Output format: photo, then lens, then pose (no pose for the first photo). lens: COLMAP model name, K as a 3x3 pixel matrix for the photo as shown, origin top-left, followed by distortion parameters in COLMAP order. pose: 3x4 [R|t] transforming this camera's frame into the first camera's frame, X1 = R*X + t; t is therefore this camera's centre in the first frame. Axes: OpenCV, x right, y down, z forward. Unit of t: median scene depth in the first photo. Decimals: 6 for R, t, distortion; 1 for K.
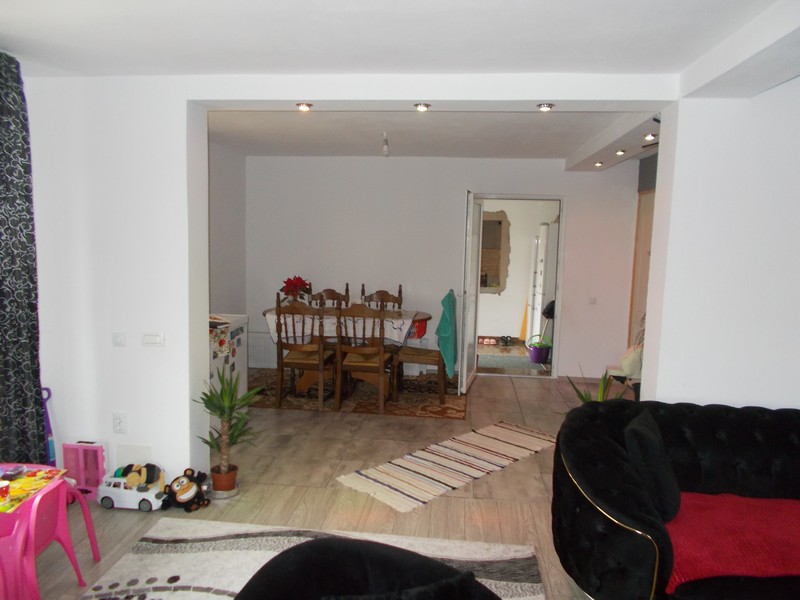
lens RADIAL K [[602.9, 0, 399.9], [0, 602.9, 300.2], [0, 0, 1]] dist [-0.026533, -0.019272]
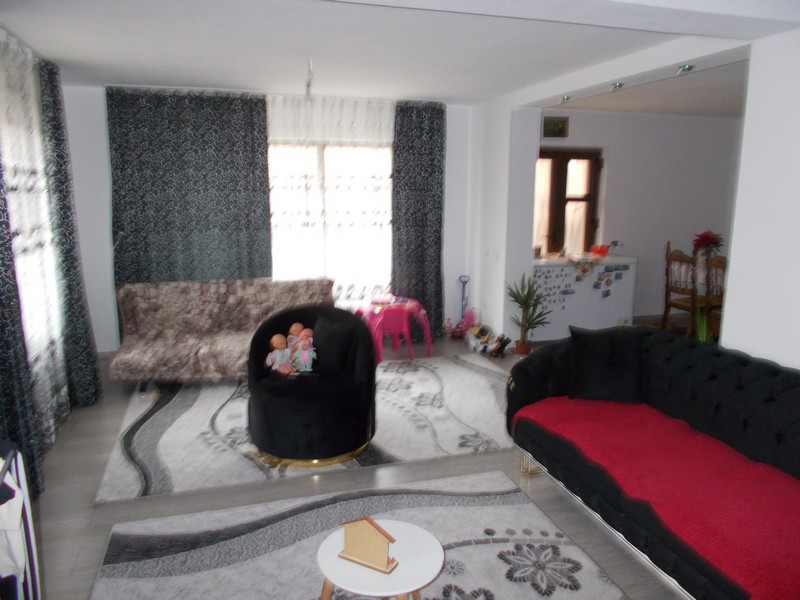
lens RADIAL K [[602.9, 0, 400.3], [0, 602.9, 299.8], [0, 0, 1]] dist [-0.026533, -0.019272]
pose [[0.396519, 0.148188, -0.905987, 0.742026], [-0.103506, 0.987809, 0.116271, 0.018499], [0.912173, 0.047672, 0.407024, 0.048833]]
